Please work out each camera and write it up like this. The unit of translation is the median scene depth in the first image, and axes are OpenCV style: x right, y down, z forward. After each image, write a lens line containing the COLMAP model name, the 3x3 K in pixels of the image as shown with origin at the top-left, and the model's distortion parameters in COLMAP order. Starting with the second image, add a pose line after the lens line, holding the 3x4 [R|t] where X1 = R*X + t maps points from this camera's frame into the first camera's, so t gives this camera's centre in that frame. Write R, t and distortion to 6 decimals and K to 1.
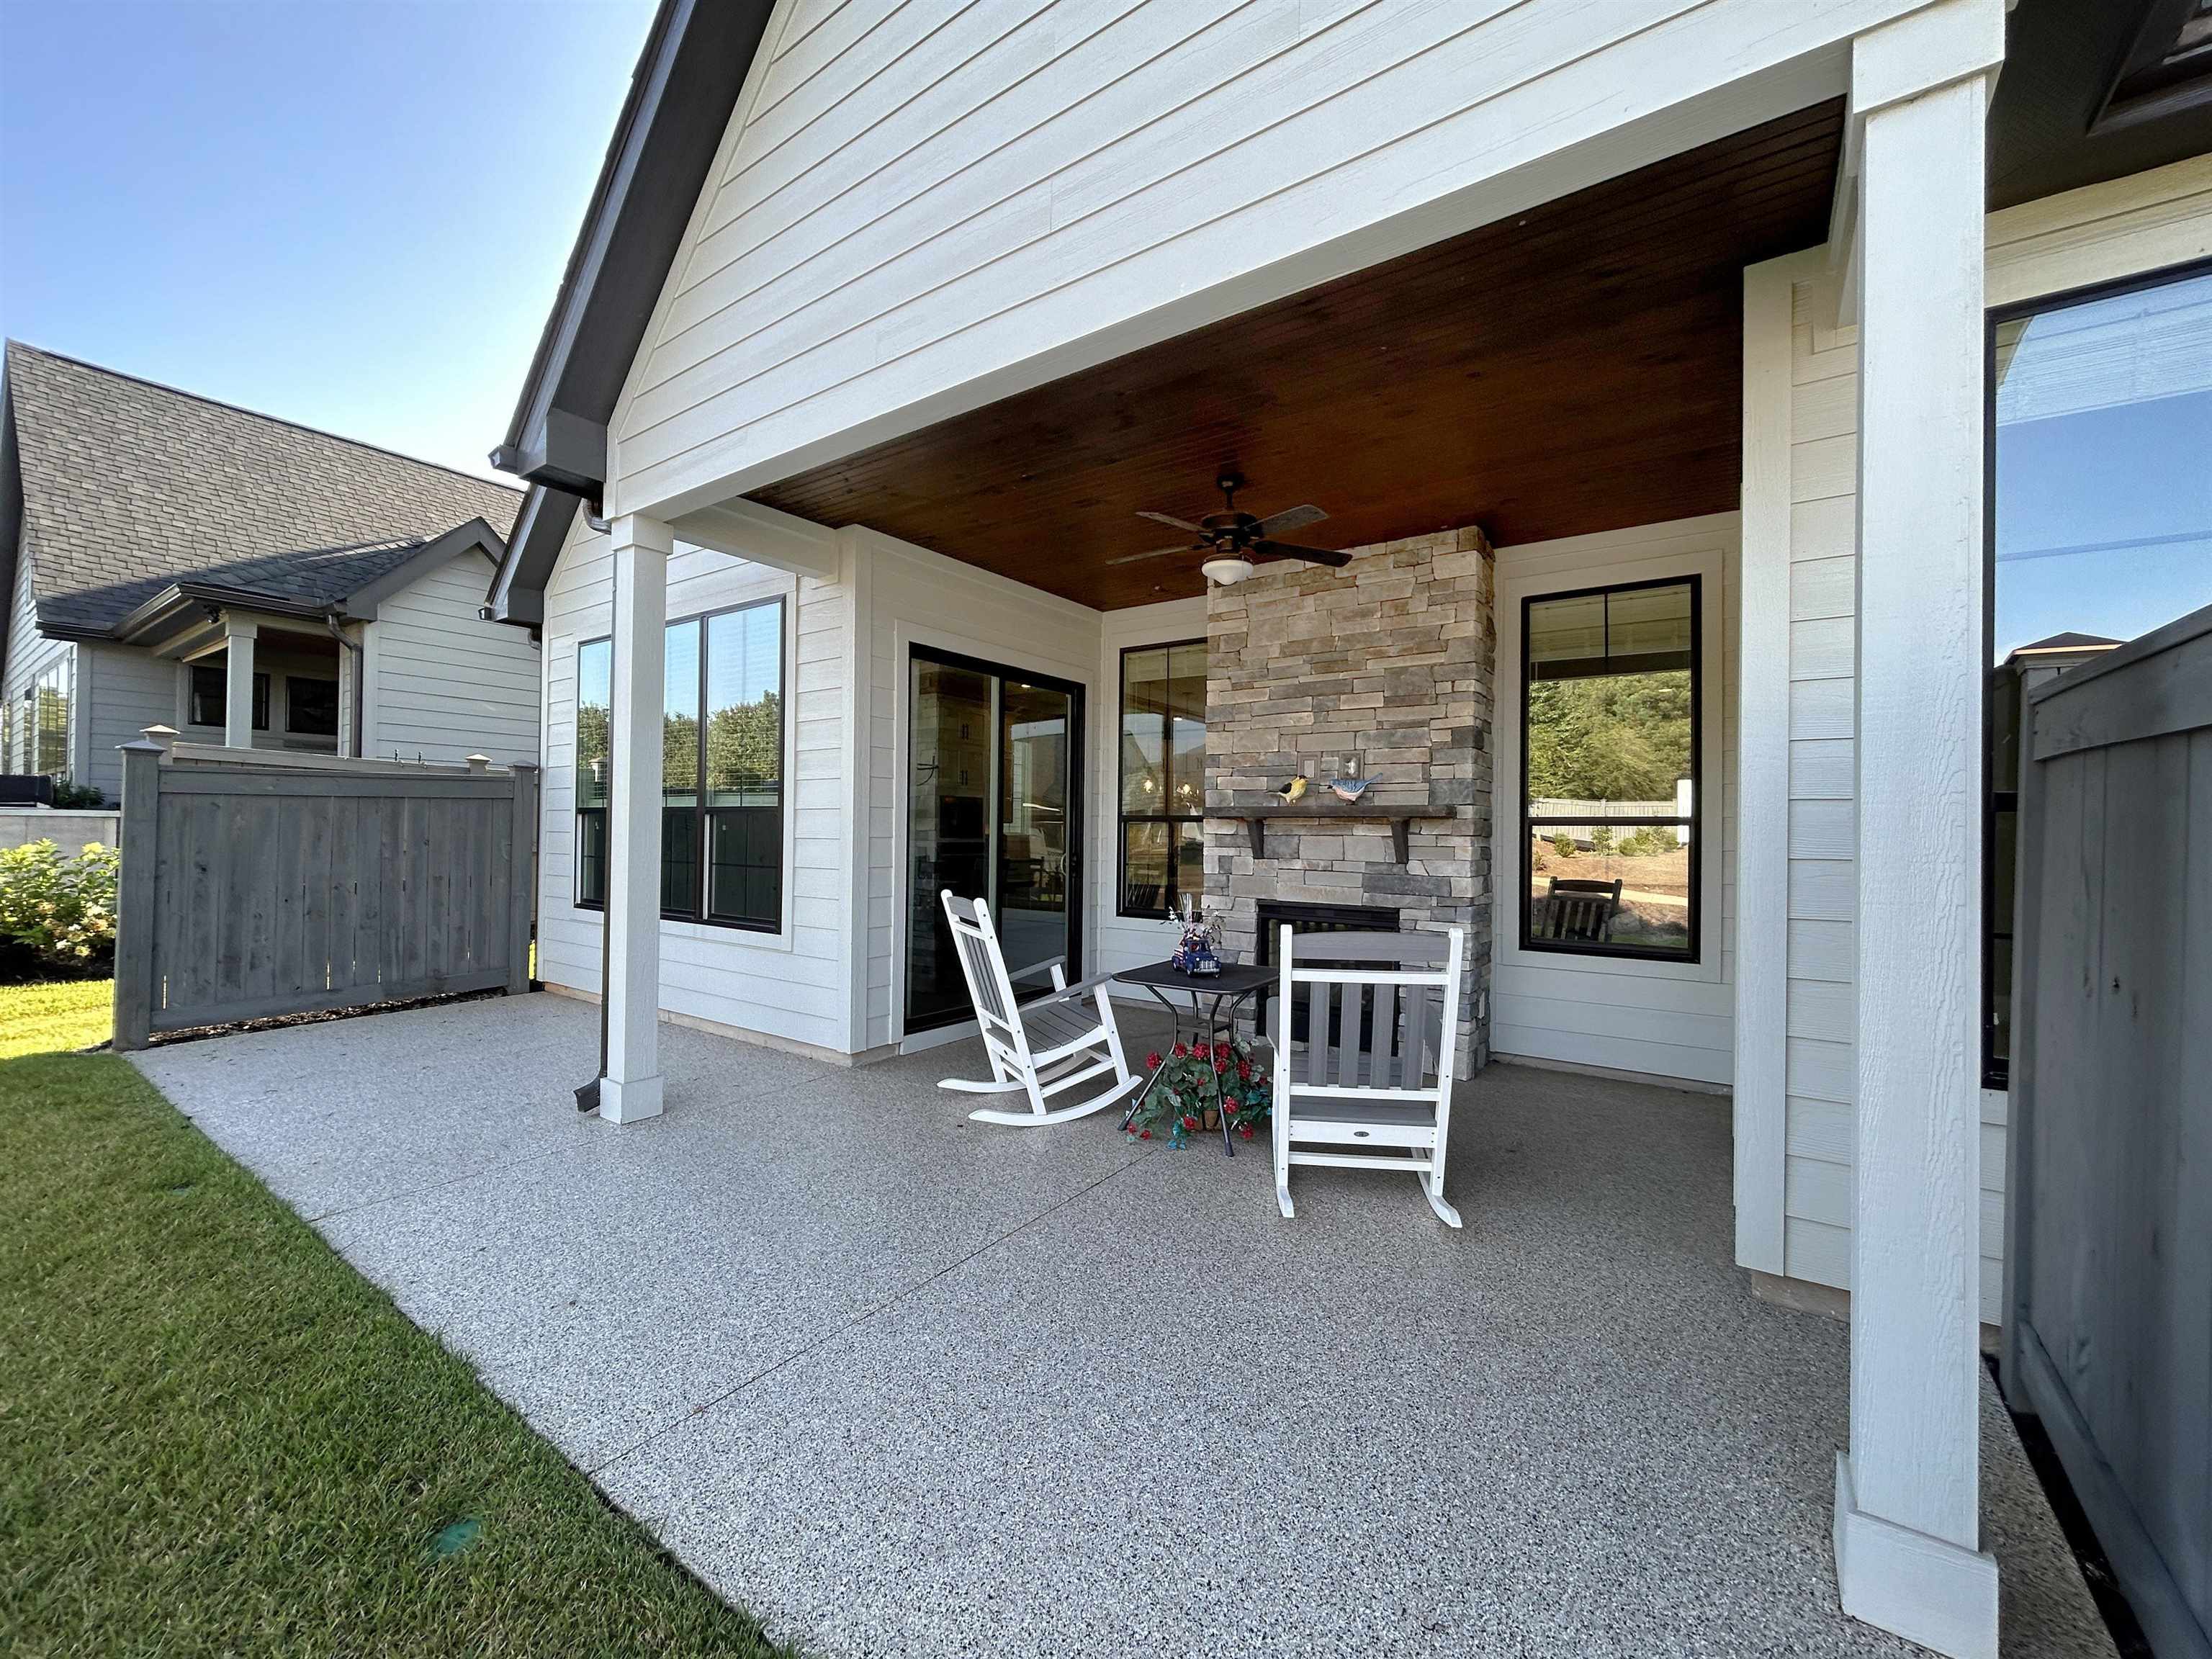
lens RADIAL K [[893.8, 0, 1100.9], [0, 893.8, 825.1], [0, 0, 1]] dist [-0.000423, -0.000742]
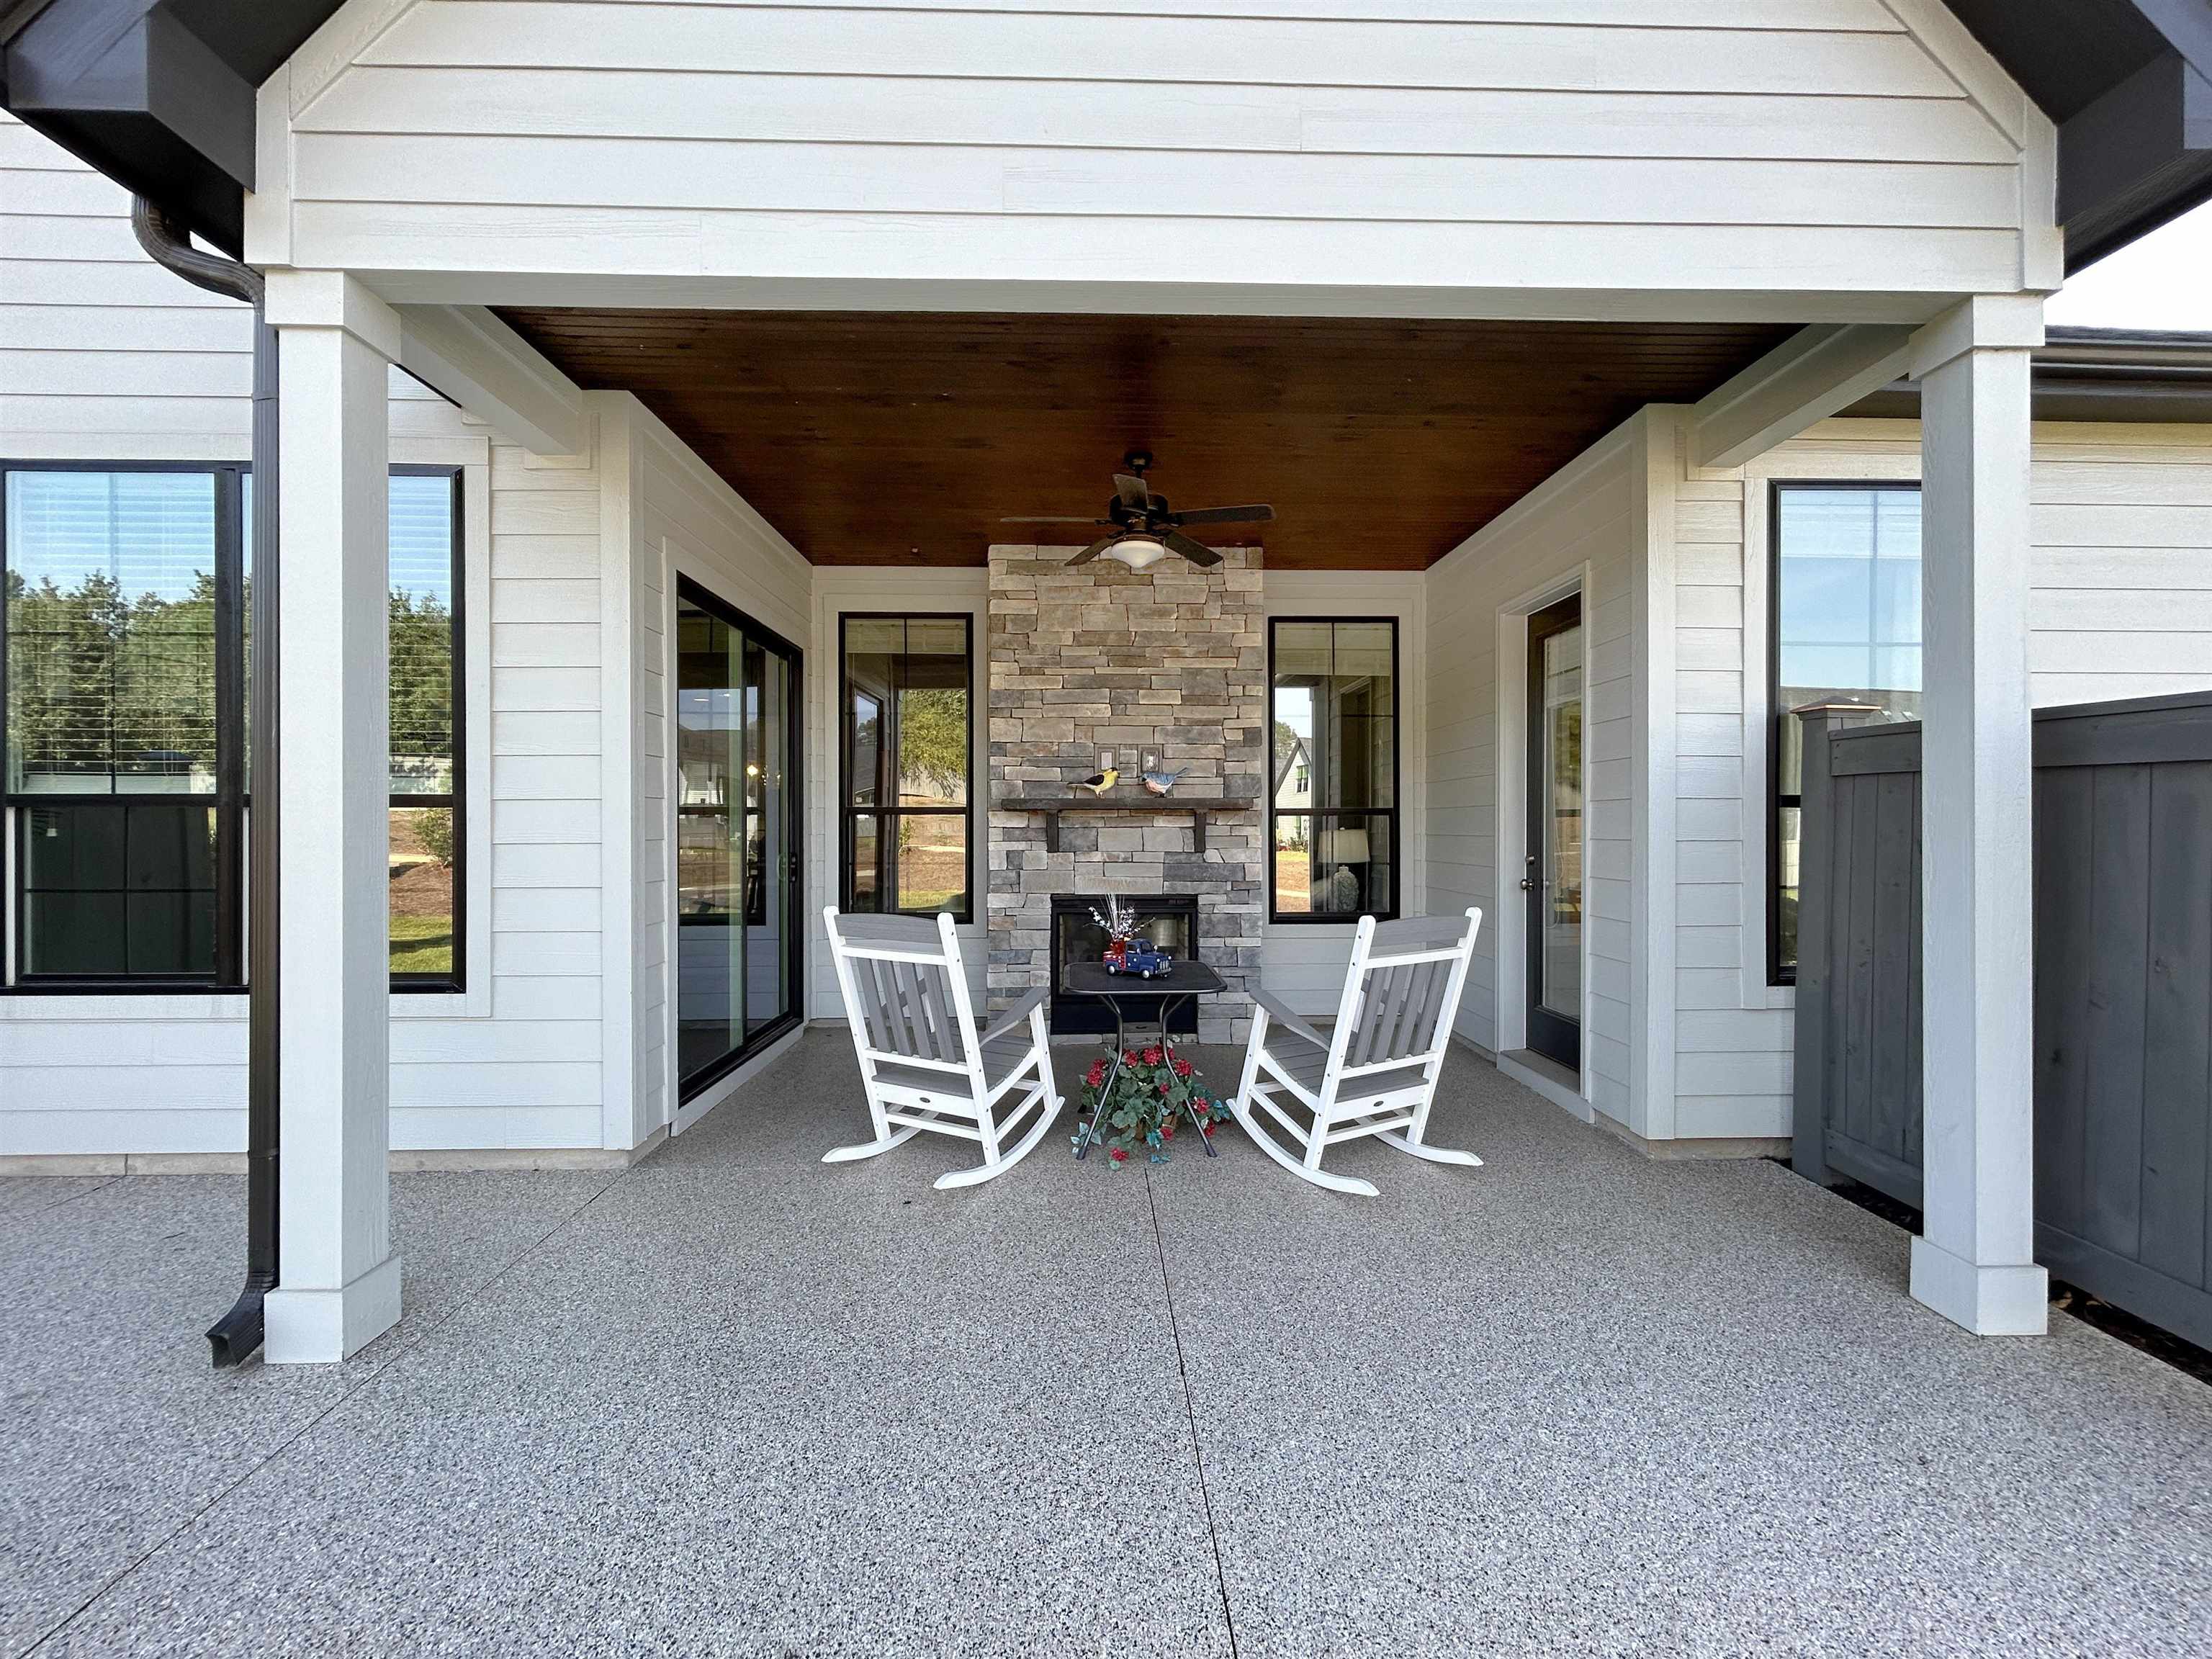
lens RADIAL K [[893.8, 0, 1106.3], [0, 893.8, 826.9], [0, 0, 1]] dist [-0.000423, -0.000742]
pose [[0.799101, -0.015963, 0.600985, -0.390200], [0.006412, 0.999817, 0.018031, -0.007524], [-0.601163, -0.010555, 0.799057, 0.211393]]
